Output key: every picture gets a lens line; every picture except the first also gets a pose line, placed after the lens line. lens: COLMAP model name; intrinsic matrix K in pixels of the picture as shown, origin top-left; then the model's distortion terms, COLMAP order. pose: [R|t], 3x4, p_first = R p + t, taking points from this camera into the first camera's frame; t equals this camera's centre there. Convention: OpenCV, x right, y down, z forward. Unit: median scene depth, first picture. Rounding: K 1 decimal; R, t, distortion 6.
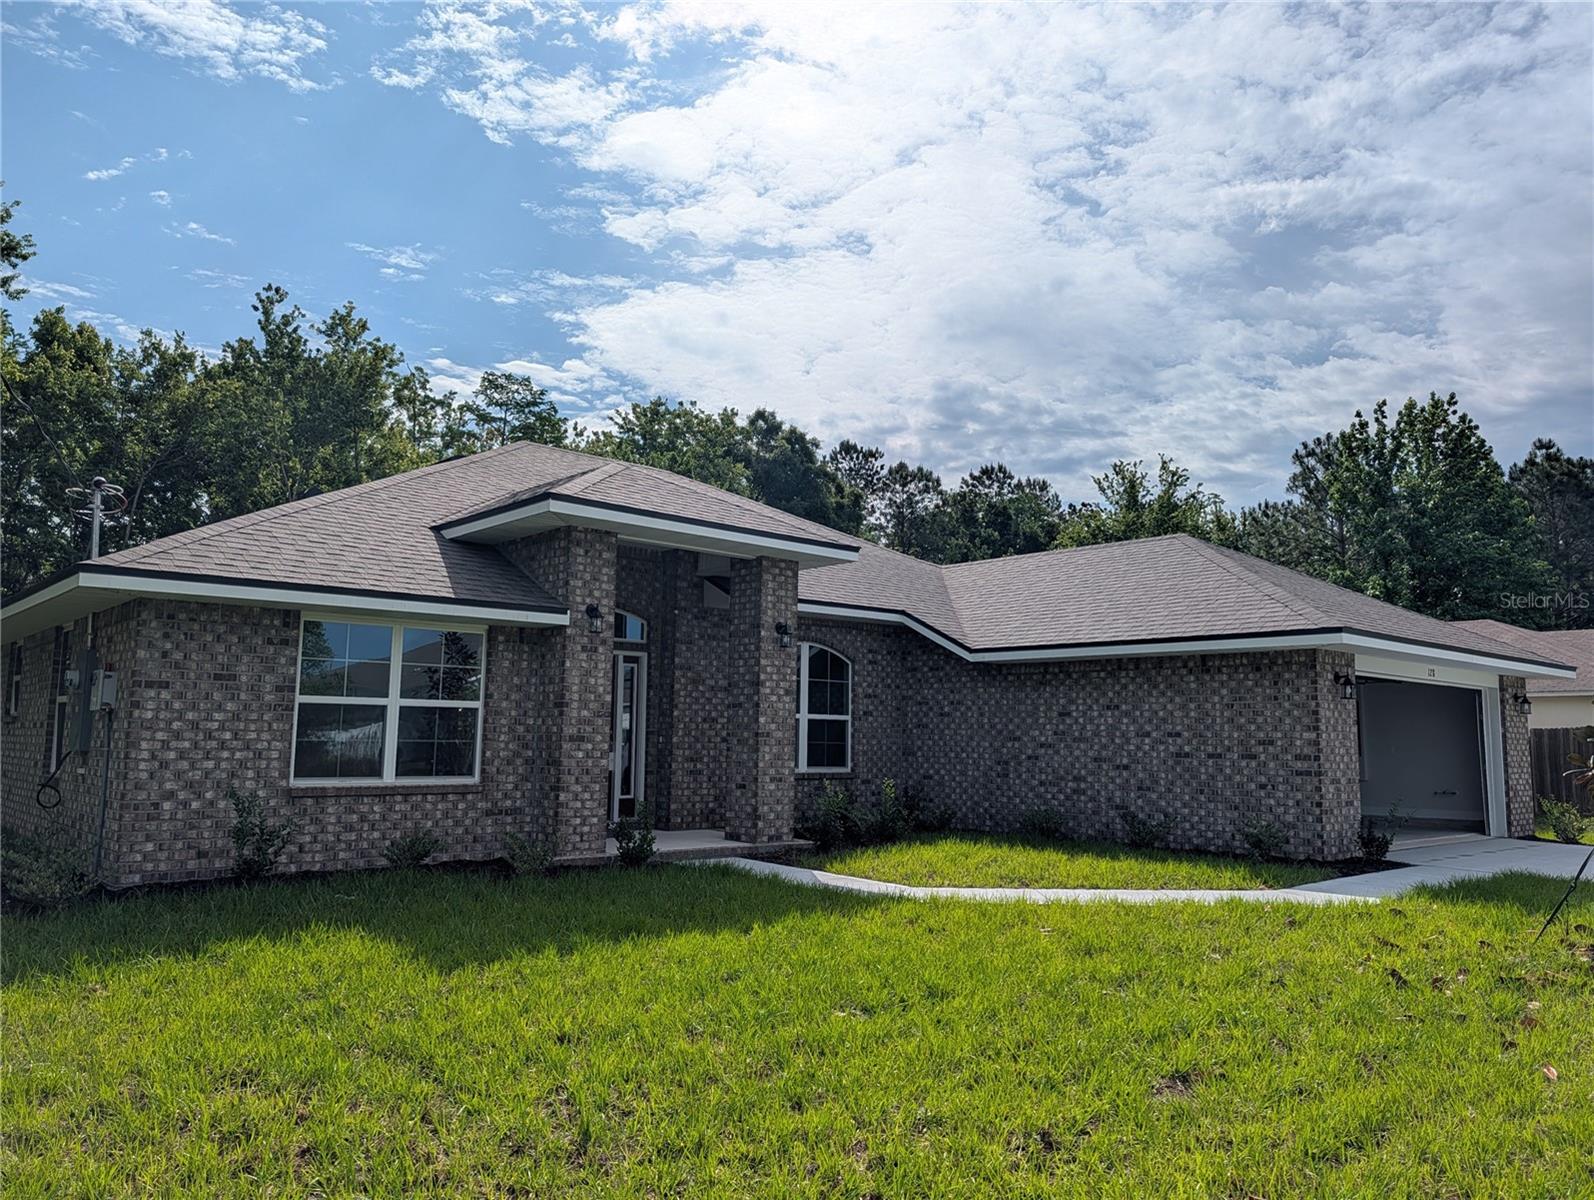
lens RADIAL K [[1131.2, 0, 803.3], [0, 1131.2, 593.2], [0, 0, 1]] dist [0.022418, -0.018445]
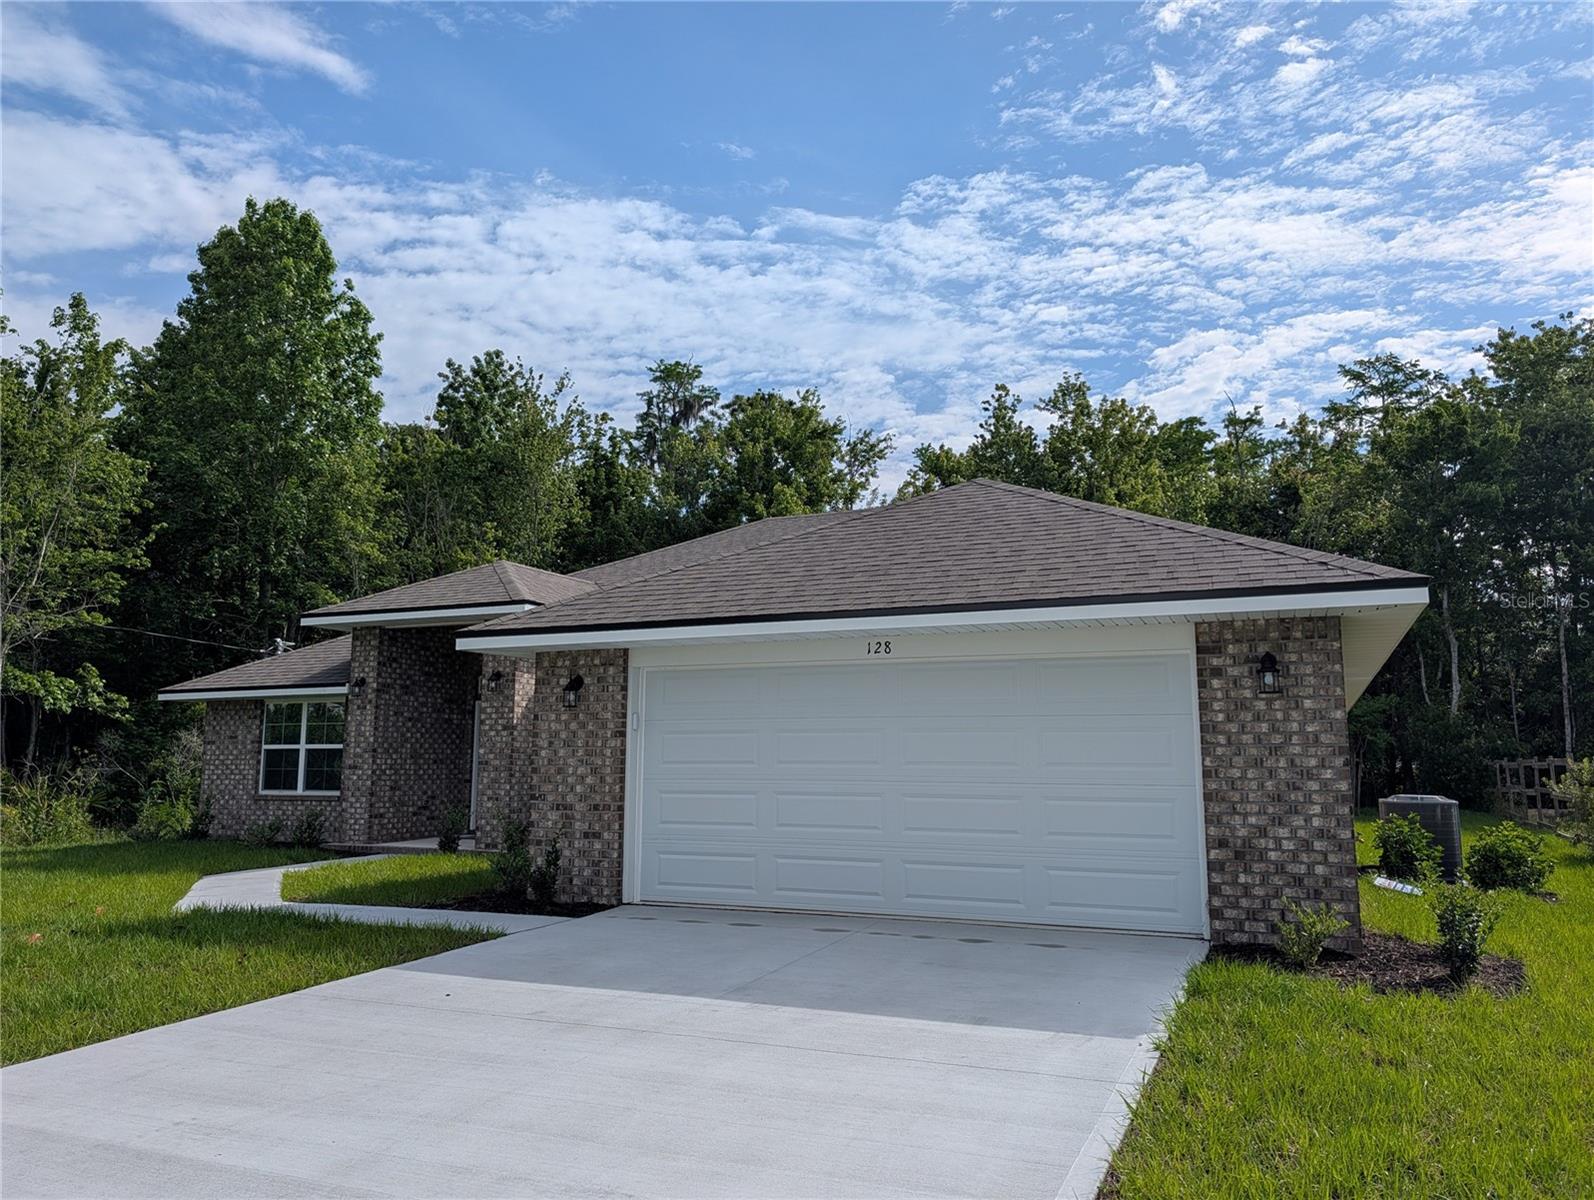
lens RADIAL K [[1131.2, 0, 806.6], [0, 1131.2, 594.7], [0, 0, 1]] dist [0.022418, -0.018445]
pose [[0.411883, -0.145349, -0.899570, 1.418207], [0.121743, 0.987124, -0.103754, 0.128608], [0.903068, -0.066782, 0.424275, 0.894495]]
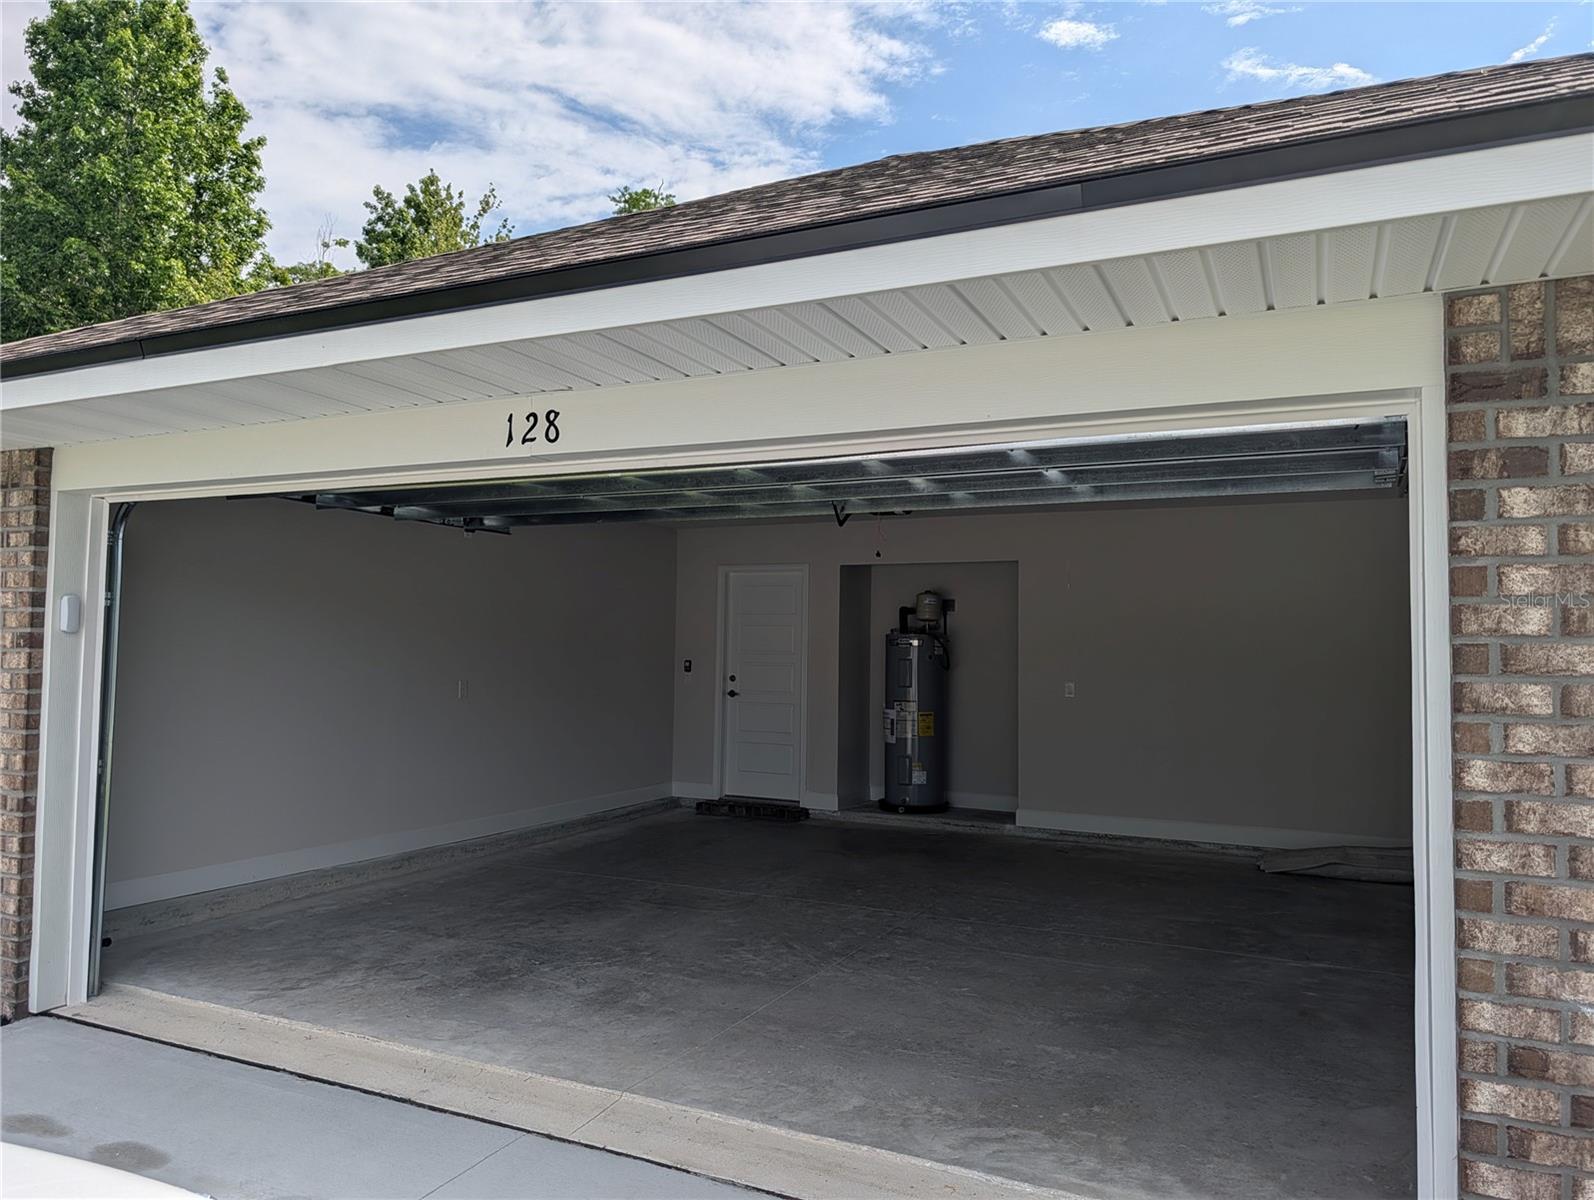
lens RADIAL K [[1131.2, 0, 786.3], [0, 1131.2, 596.7], [0, 0, 1]] dist [0.022418, -0.018445]
pose [[0.369764, -0.052036, -0.927667, 1.010390], [0.112200, 0.993625, -0.011014, 0.145473], [0.922326, -0.100012, 0.373245, 1.230264]]
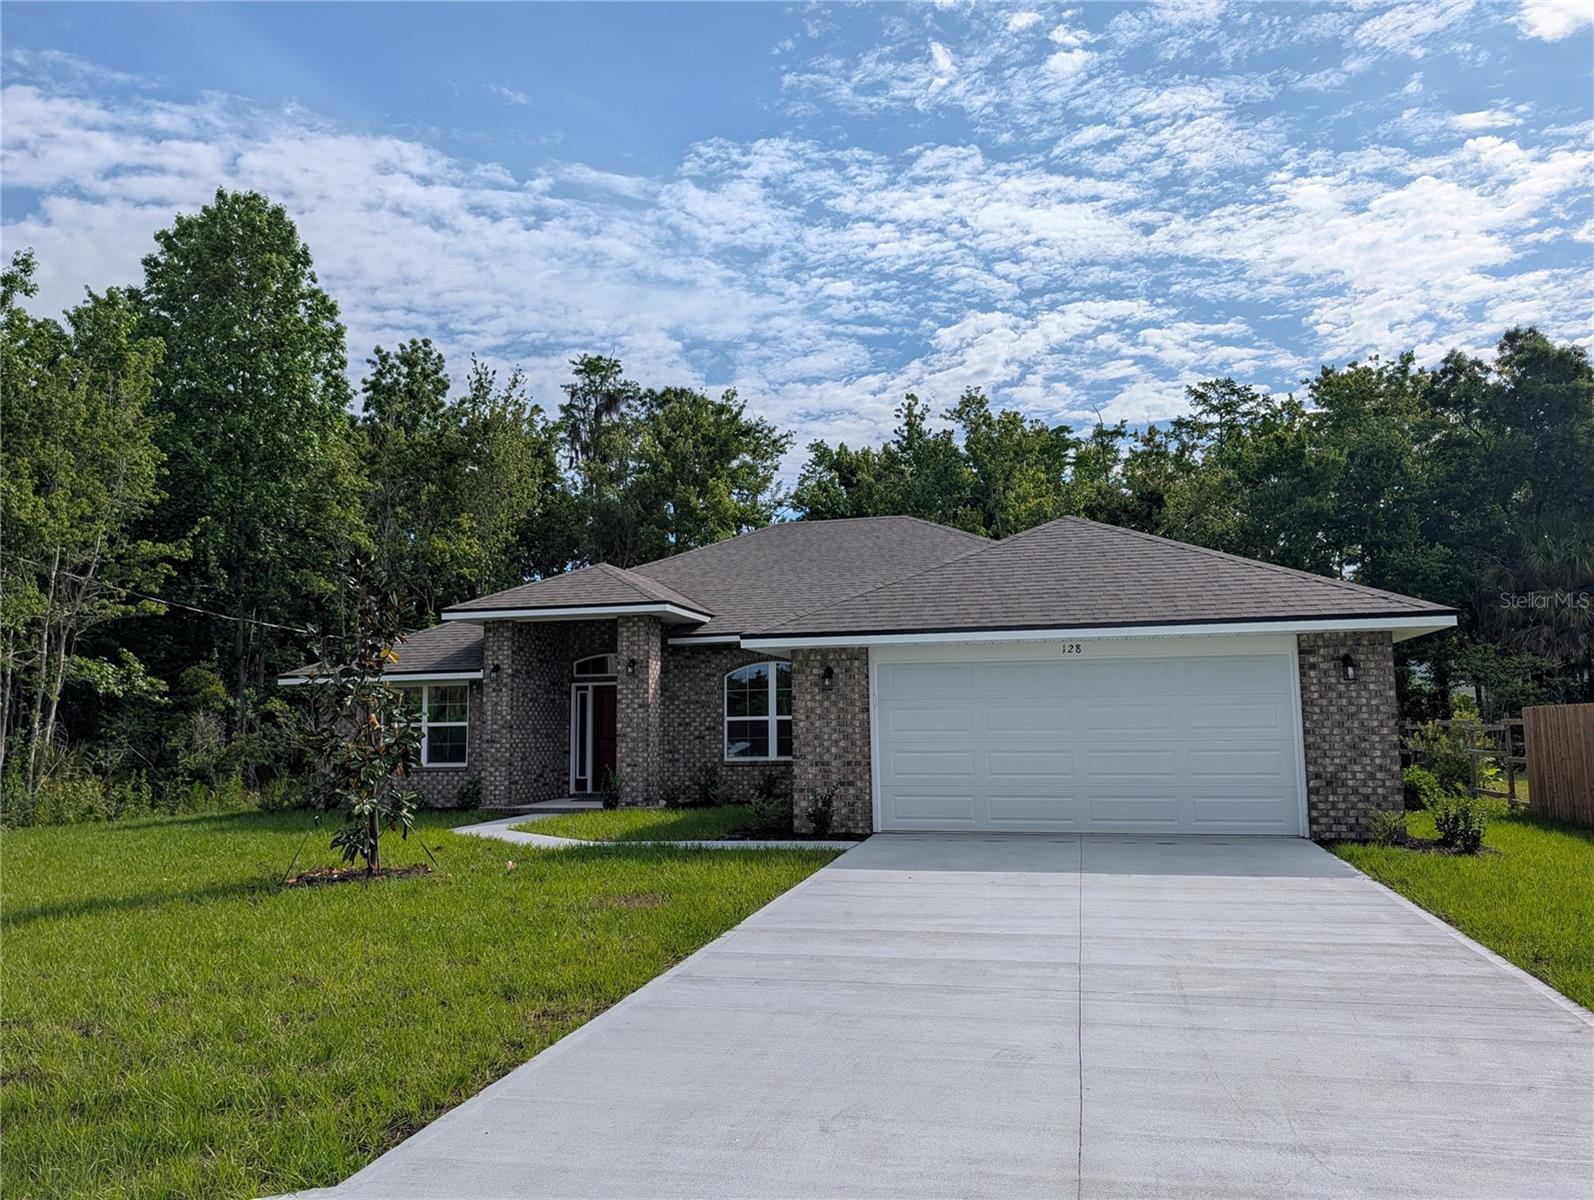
lens RADIAL K [[1131.2, 0, 806.1], [0, 1131.2, 600.6], [0, 0, 1]] dist [0.022418, -0.018445]
pose [[0.561706, -0.117600, -0.818936, 1.509923], [0.126488, 0.990416, -0.055466, 0.069466], [0.817610, -0.072430, 0.571198, 0.396682]]
